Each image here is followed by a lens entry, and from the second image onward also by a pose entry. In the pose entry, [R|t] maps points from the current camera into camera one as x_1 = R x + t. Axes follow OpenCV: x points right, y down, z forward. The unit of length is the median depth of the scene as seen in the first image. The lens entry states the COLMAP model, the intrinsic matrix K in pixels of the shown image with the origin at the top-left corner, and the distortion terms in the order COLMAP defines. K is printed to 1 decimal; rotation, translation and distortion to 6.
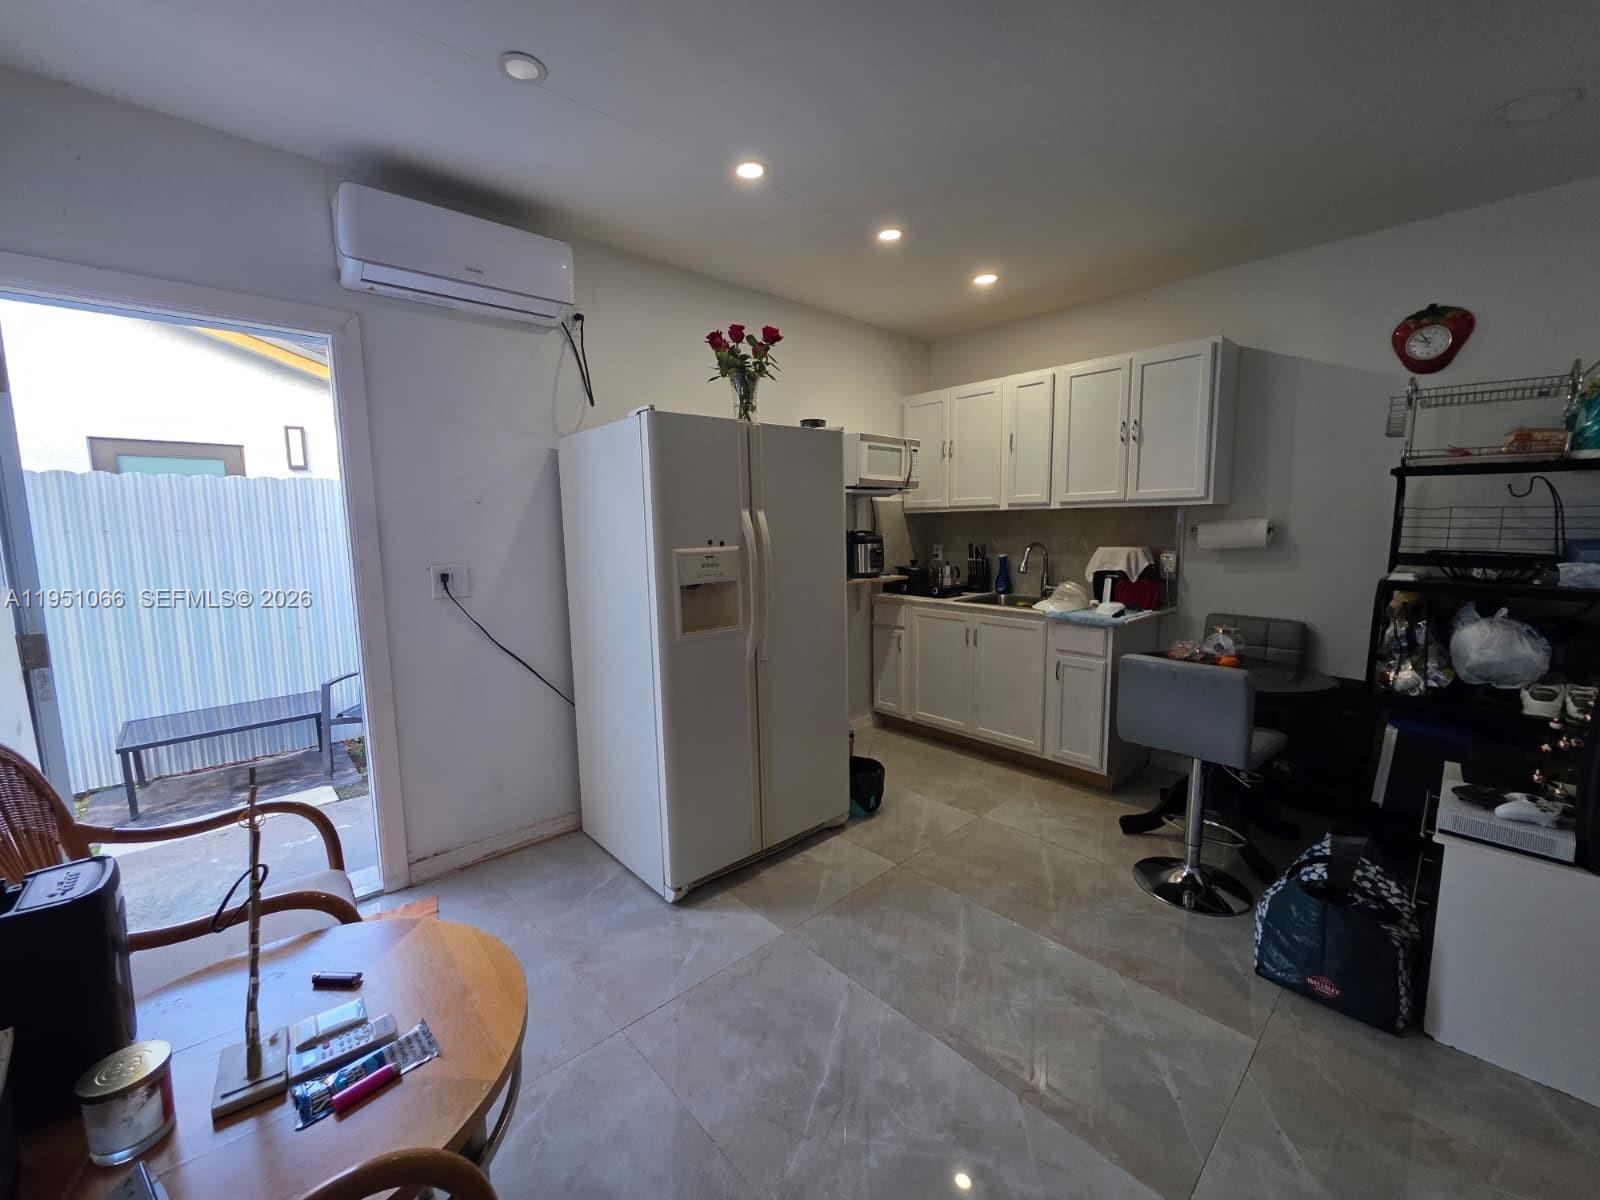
lens RADIAL K [[637.5, 0, 803.2], [0, 637.5, 594.2], [0, 0, 1]] dist [0.000160, -0.000106]
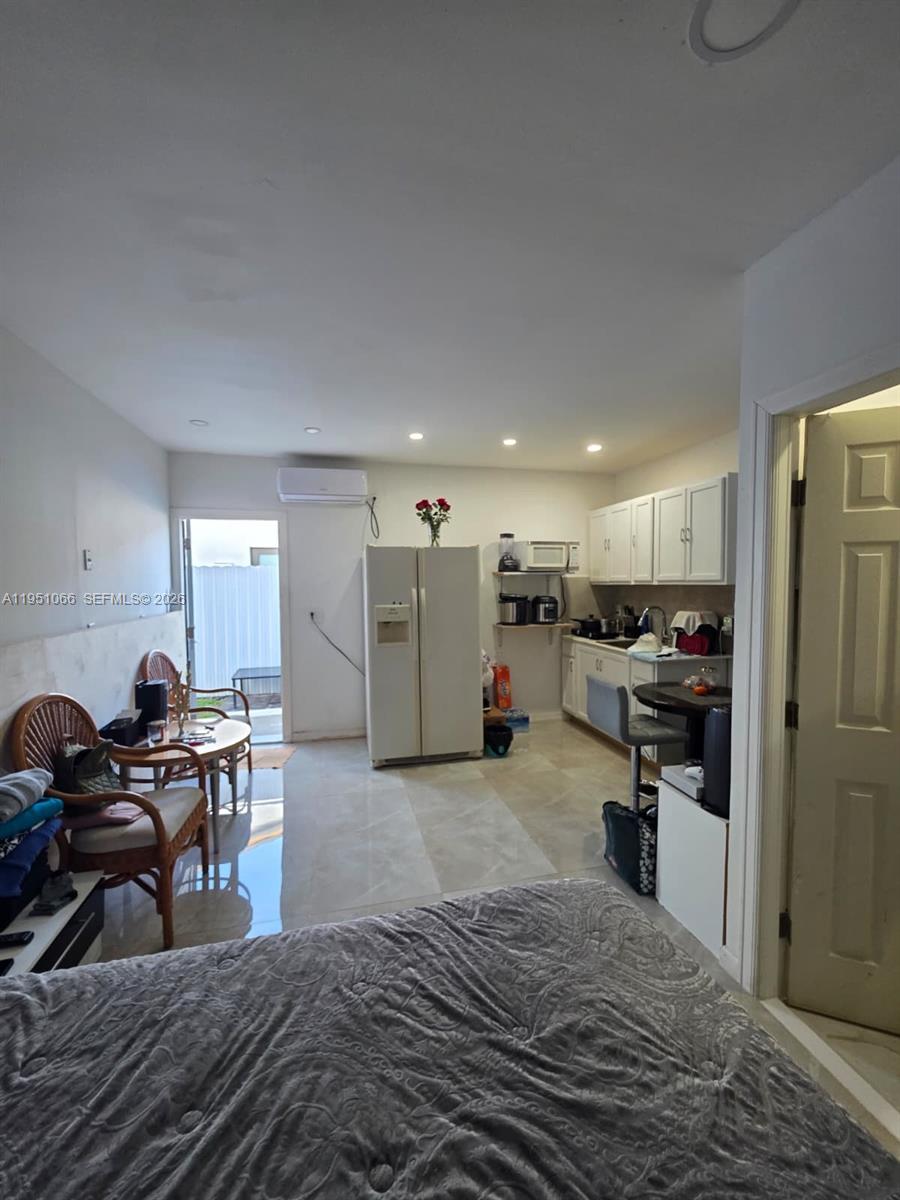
lens RADIAL K [[478.1, 0, 452.6], [0, 478.1, 600.9], [0, 0, 1]] dist [0.000160, -0.000106]
pose [[0.877110, 0.024897, -0.479643, 0.617376], [-0.056820, 0.997021, -0.052154, -0.010668], [0.476916, 0.072998, 0.875912, -0.262677]]
